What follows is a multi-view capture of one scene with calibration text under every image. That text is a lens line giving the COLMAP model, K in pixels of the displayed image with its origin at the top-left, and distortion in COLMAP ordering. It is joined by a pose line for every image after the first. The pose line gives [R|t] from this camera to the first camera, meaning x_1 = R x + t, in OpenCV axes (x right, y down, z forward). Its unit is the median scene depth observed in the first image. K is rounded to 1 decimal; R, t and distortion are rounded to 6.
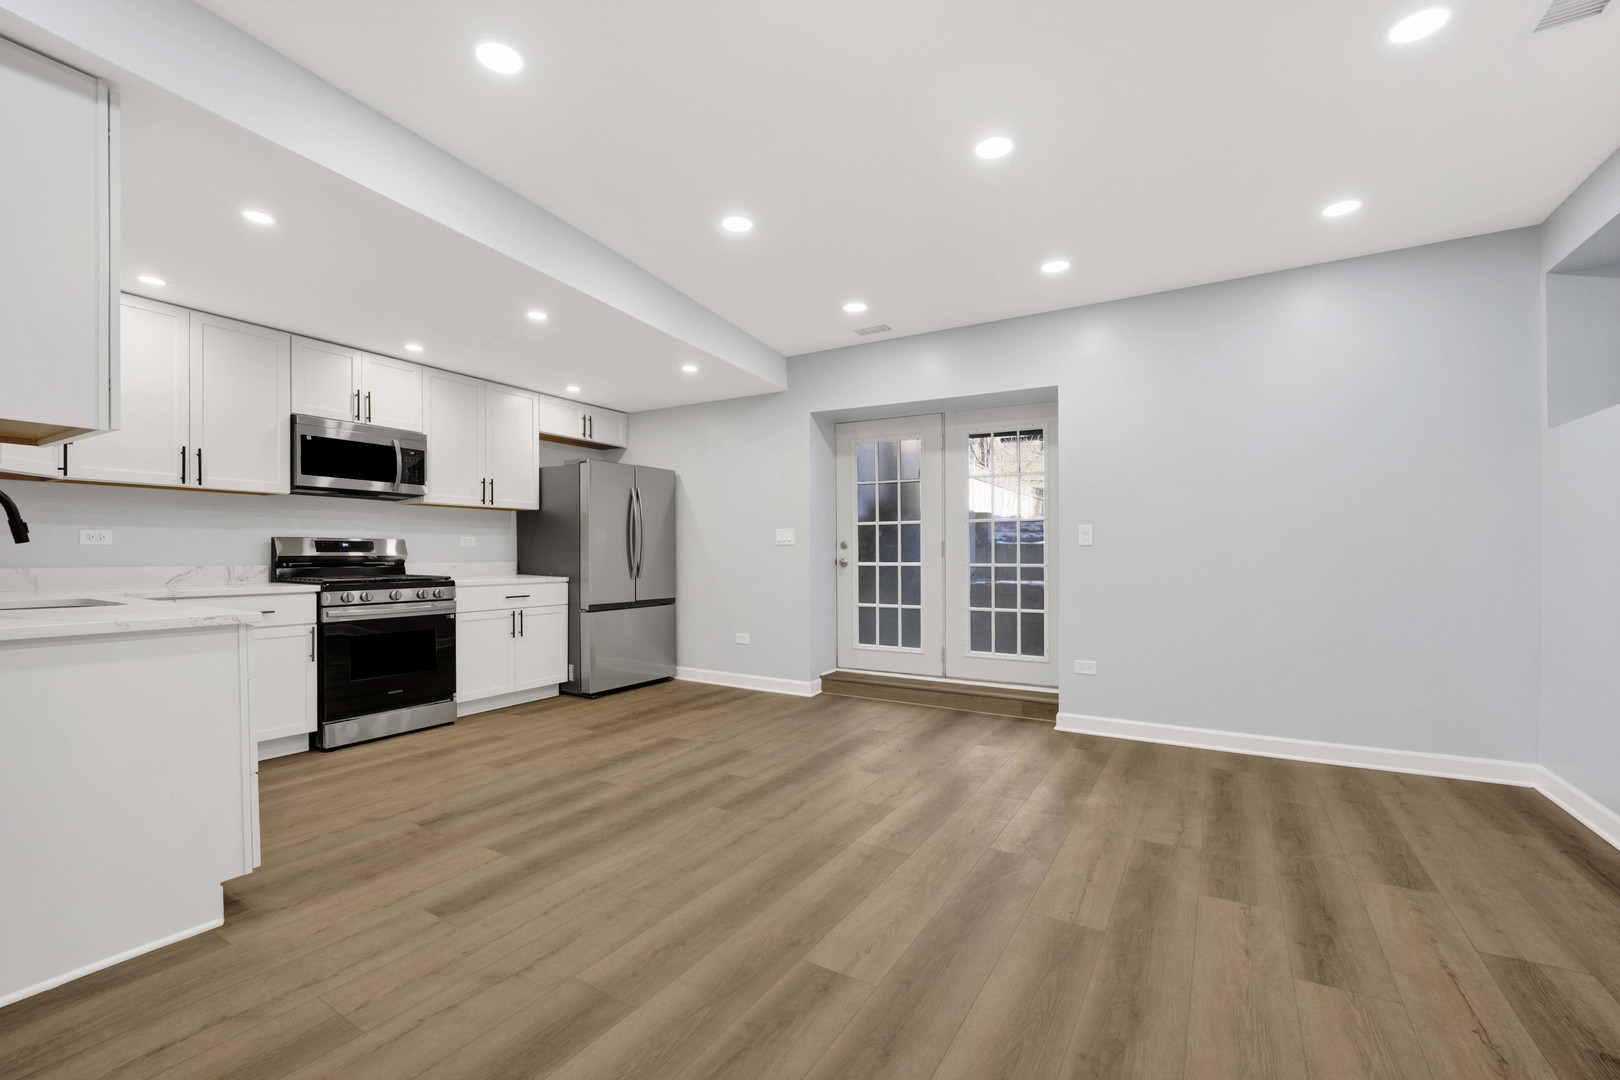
lens RADIAL K [[680.2, 0, 803.6], [0, 680.2, 559.4], [0, 0, 1]] dist [-0.022687, -0.000225]
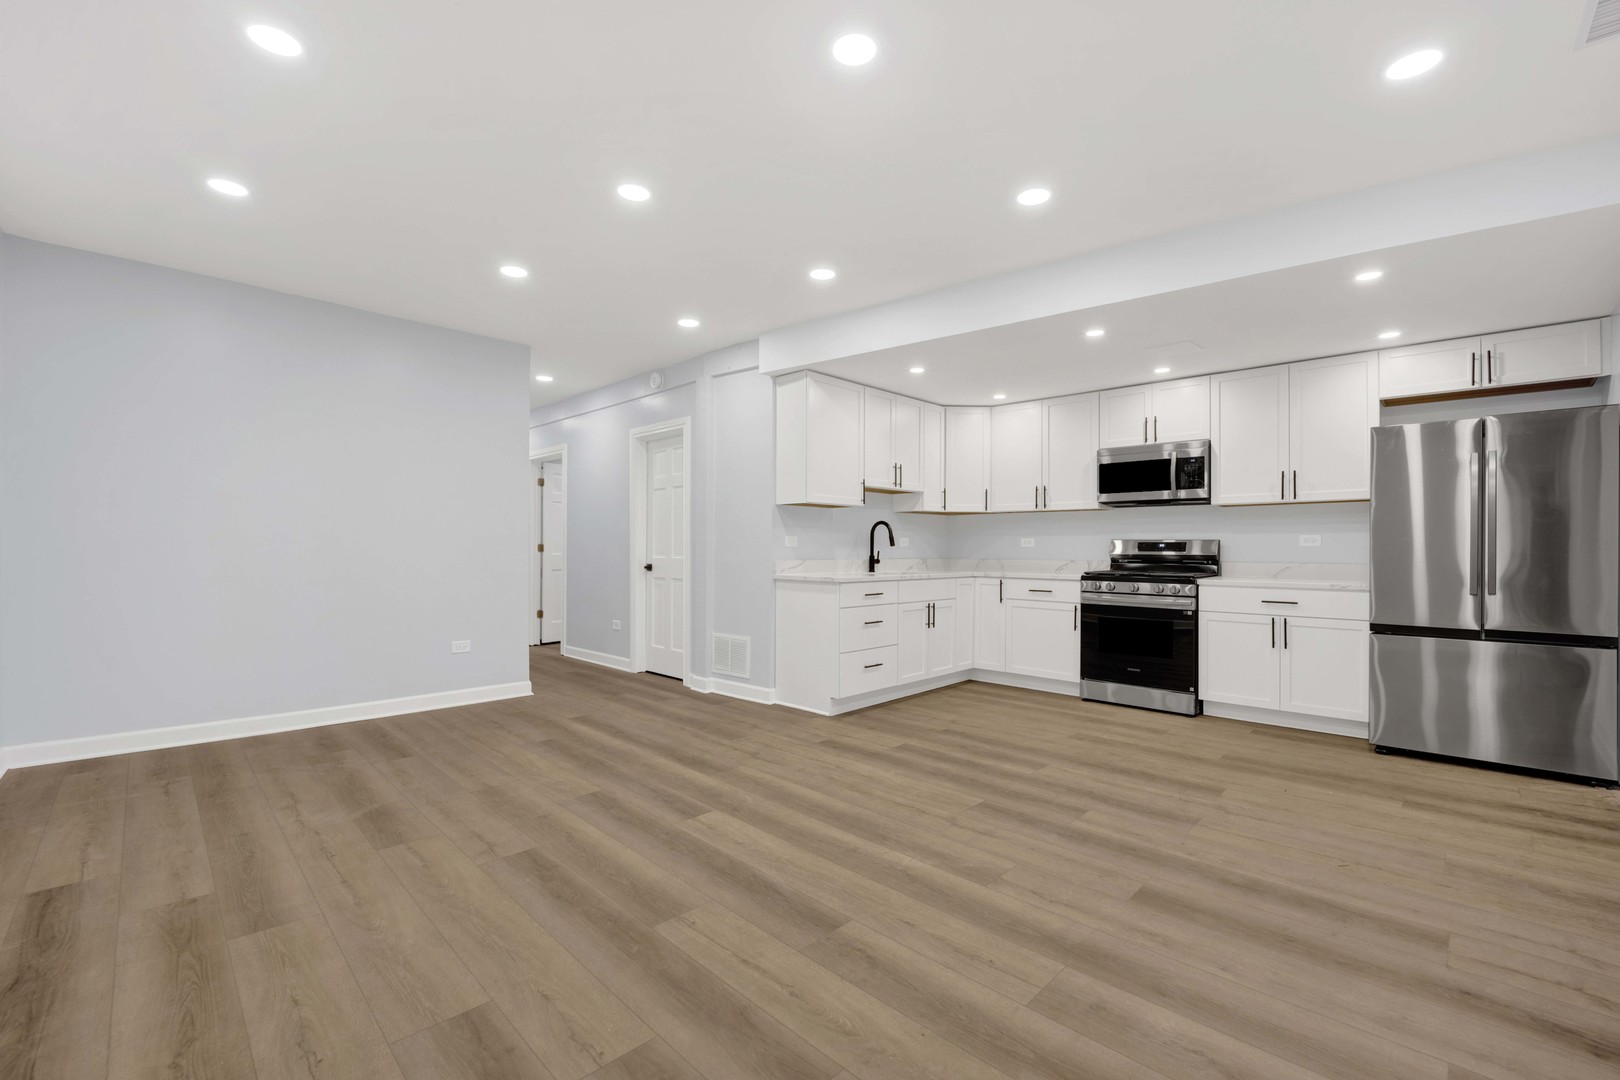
lens RADIAL K [[677.2, 0, 808.2], [0, 677.2, 544.1], [0, 0, 1]] dist [-0.019406, -0.000193]
pose [[-0.229800, -0.009541, -0.973191, 0.685099], [-0.015045, 0.999867, -0.006250, -0.007656], [0.973122, 0.013205, -0.229913, 0.722829]]
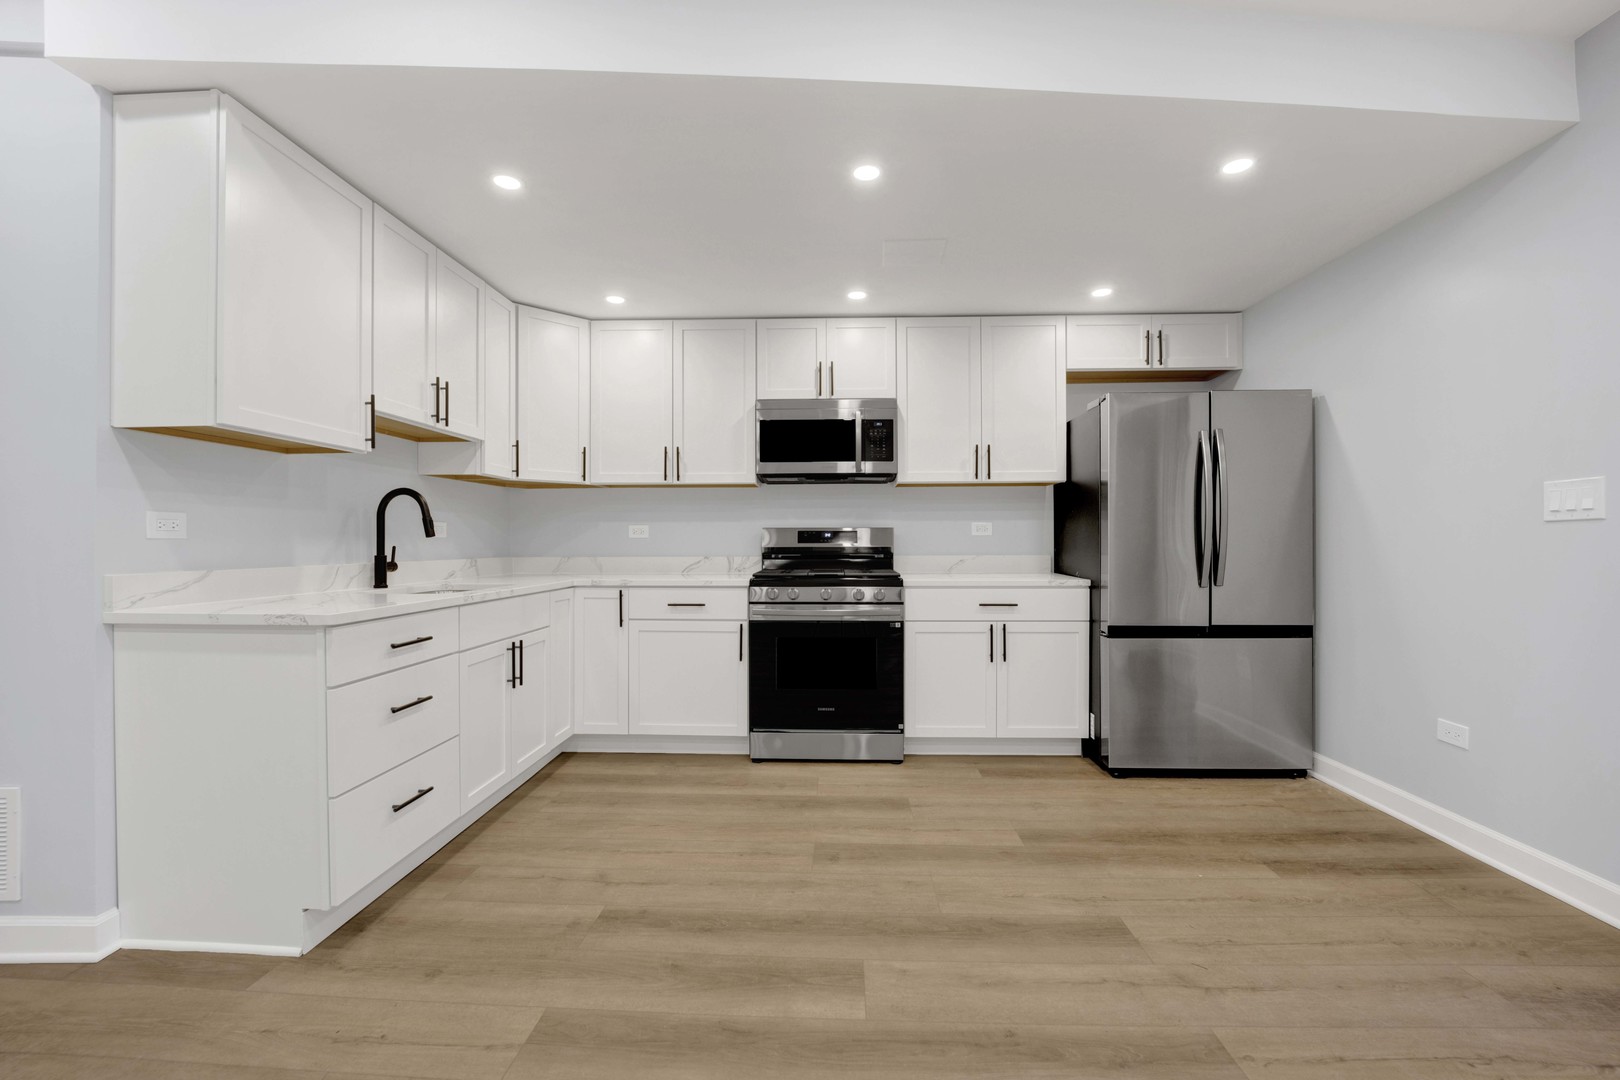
lens RADIAL K [[677.2, 0, 808.2], [0, 677.2, 544.1], [0, 0, 1]] dist [-0.019406, -0.000193]
pose [[0.479139, -0.003303, -0.877733, 0.124504], [-0.004259, 0.999972, -0.006087, -0.004035], [0.877729, 0.006655, 0.479112, 0.583825]]
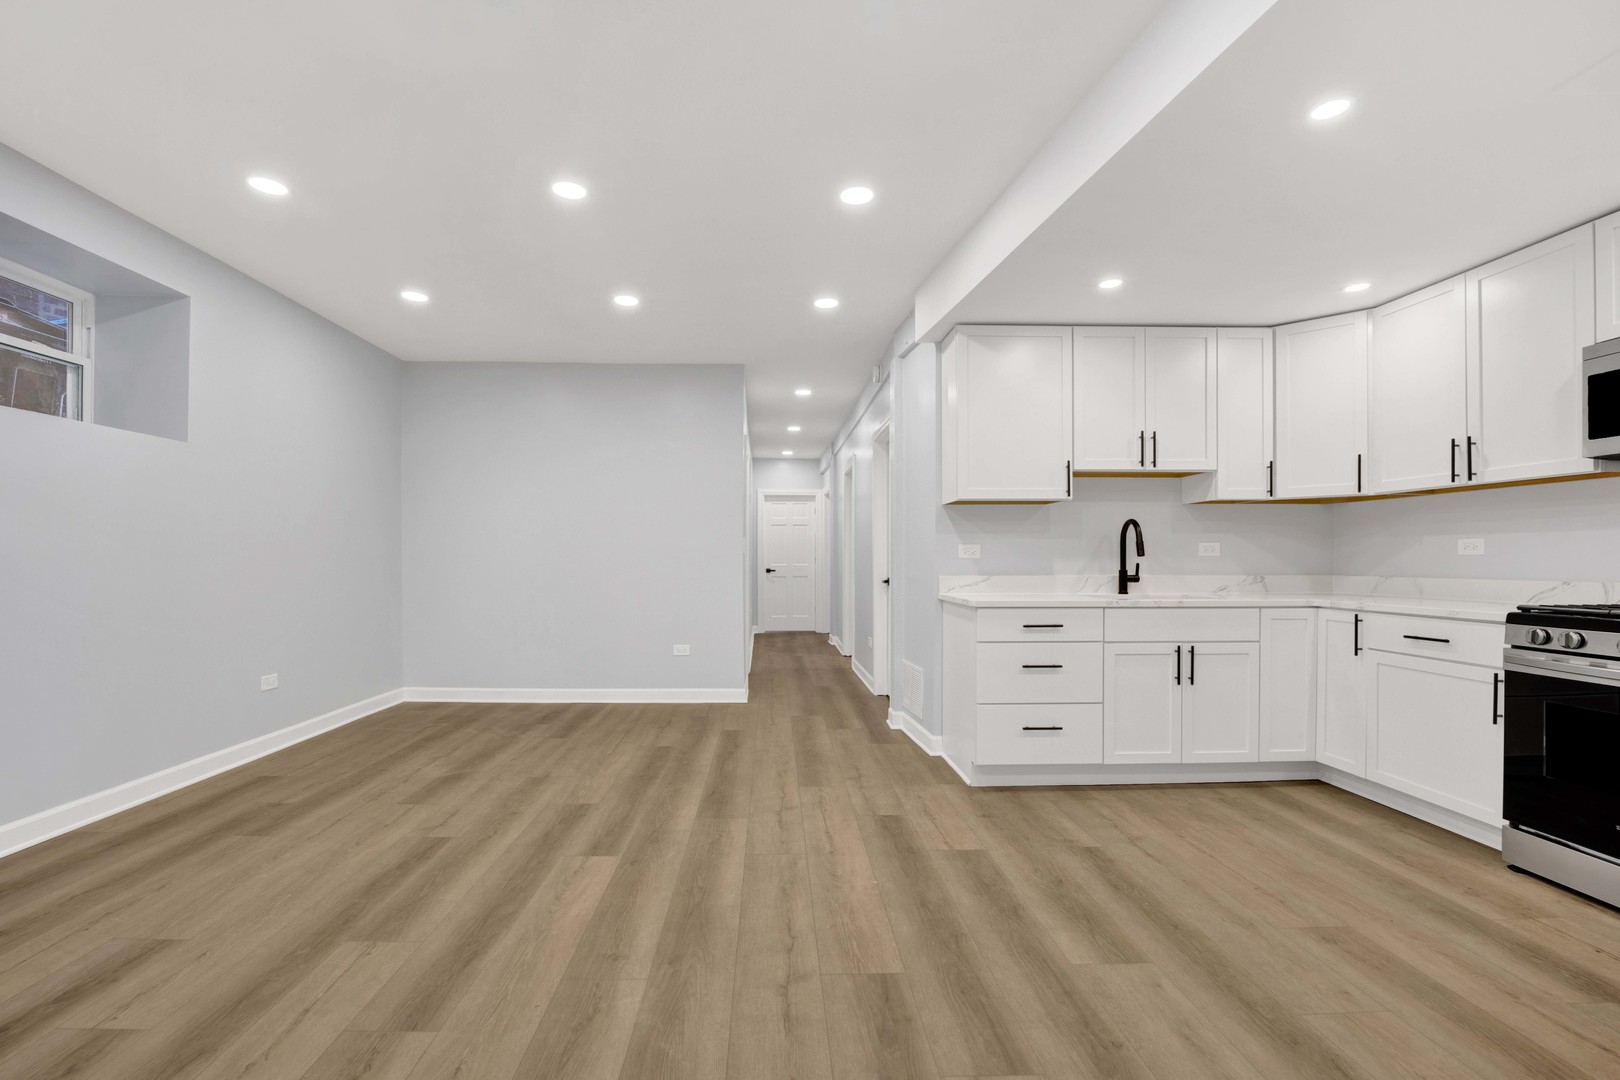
lens RADIAL K [[687.5, 0, 781.3], [0, 687.5, 564.0], [0, 0, 1]] dist [-0.024382, -0.000275]
pose [[-0.842824, 0.000377, -0.538189, 0.219925], [-0.007916, 0.999883, 0.013097, -0.011661], [0.538131, 0.015299, -0.842722, 1.088016]]
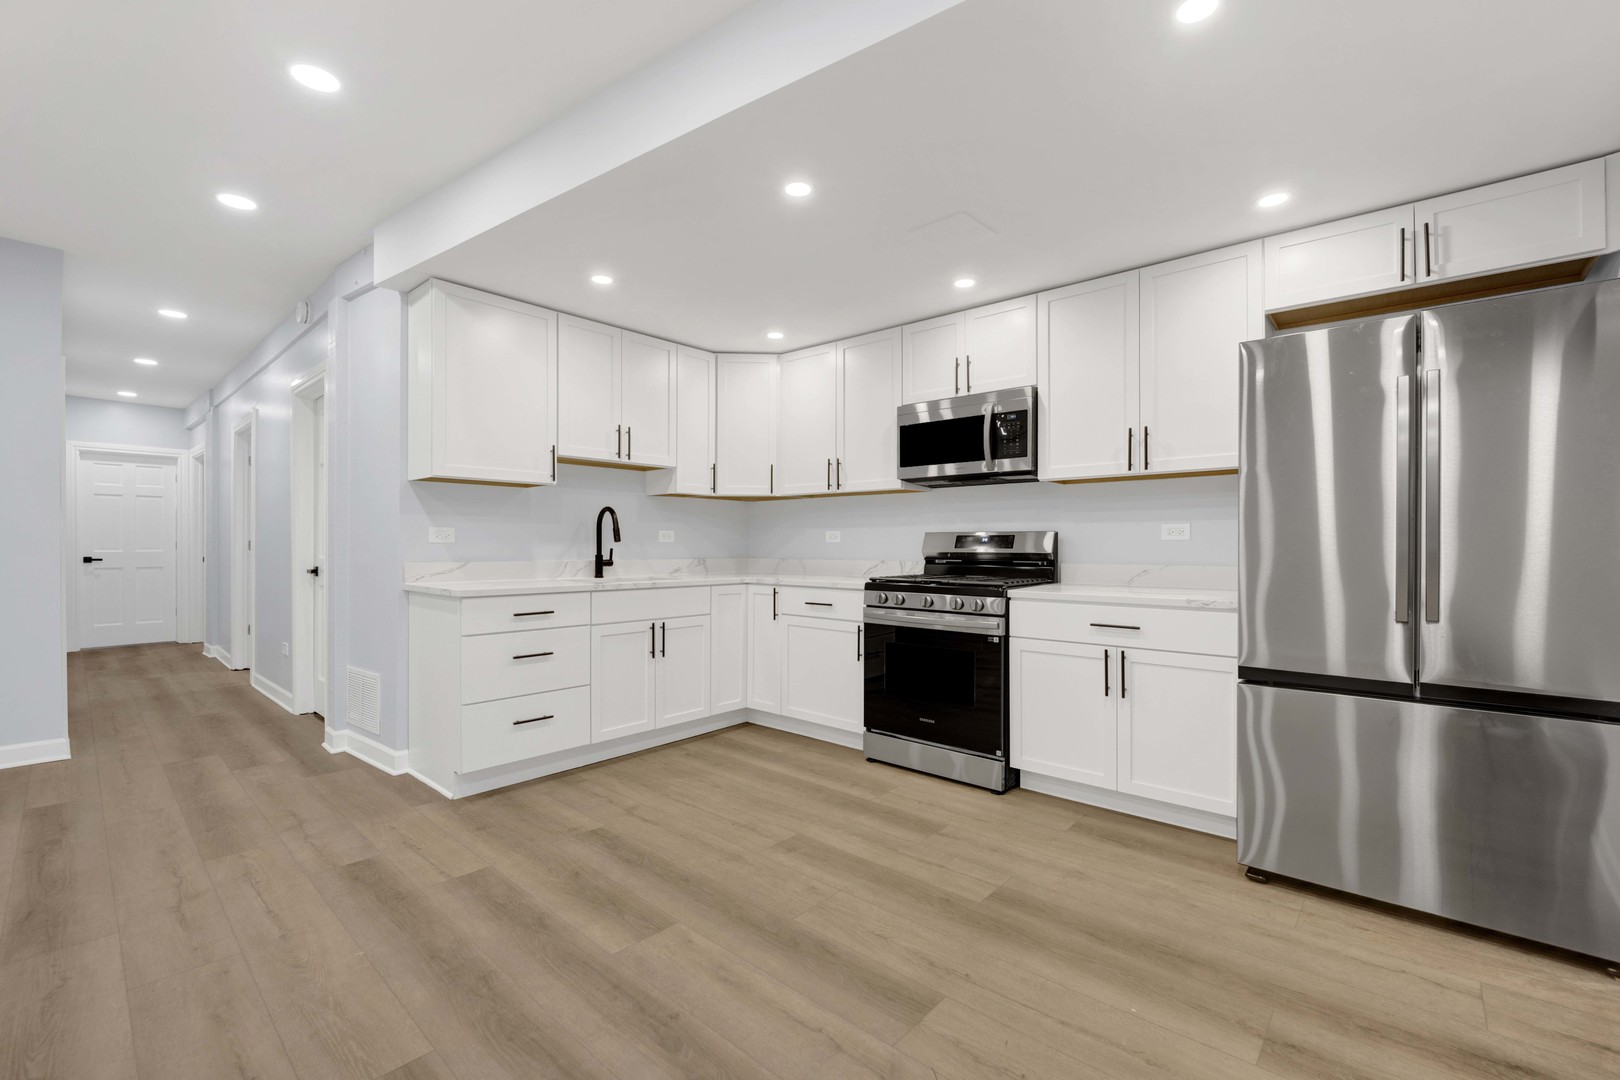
lens RADIAL K [[680.7, 0, 799.1], [0, 680.7, 543.9], [0, 0, 1]] dist [-0.019435, -0.000342]
pose [[-0.184939, -0.007208, -0.982724, 0.228768], [-0.013503, 0.999897, -0.004793, -0.010010], [0.982657, 0.012383, -0.185017, 1.011613]]
